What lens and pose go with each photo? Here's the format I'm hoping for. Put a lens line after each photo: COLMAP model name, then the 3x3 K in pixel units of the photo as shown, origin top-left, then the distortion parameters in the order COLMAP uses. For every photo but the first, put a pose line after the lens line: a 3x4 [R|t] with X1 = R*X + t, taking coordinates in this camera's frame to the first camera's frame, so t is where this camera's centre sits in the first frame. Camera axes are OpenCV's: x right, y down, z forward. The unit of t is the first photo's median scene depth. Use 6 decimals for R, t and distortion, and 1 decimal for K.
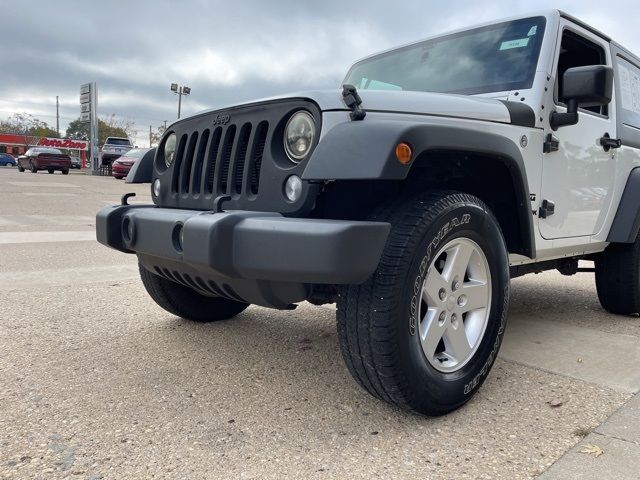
lens RADIAL K [[476.3, 0, 334.8], [0, 476.3, 234.0], [0, 0, 1]] dist [0.036249, -0.048949]
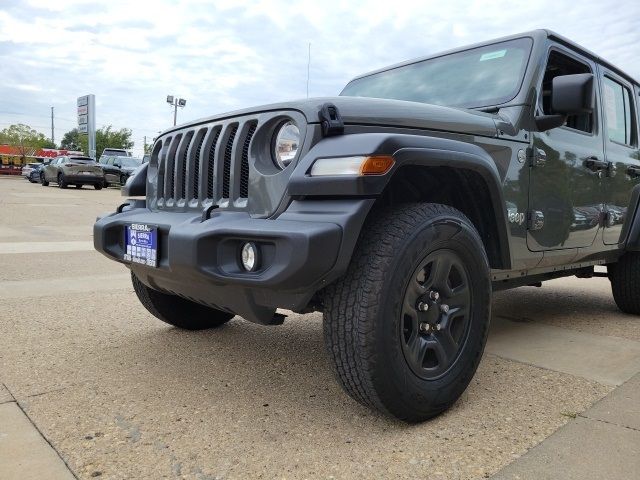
lens RADIAL K [[476.3, 0, 319.9], [0, 476.3, 238.3], [0, 0, 1]] dist [0.036249, -0.048949]
pose [[0.999919, -0.002658, -0.012484, -0.051866], [0.002543, 0.999955, -0.009173, -0.002863], [0.012508, 0.009140, 0.999880, -0.123239]]
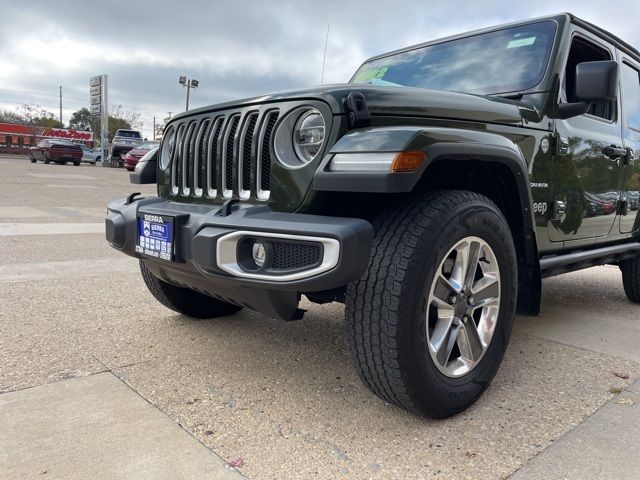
lens RADIAL K [[478.7, 0, 322.9], [0, 478.7, 241.8], [0, 0, 1]] dist [0.021001, -0.033073]
pose [[0.999772, 0.010422, -0.018621, -0.178169], [-0.009803, 0.999407, 0.033011, -0.011310], [0.018954, -0.032821, 0.999281, -0.201969]]
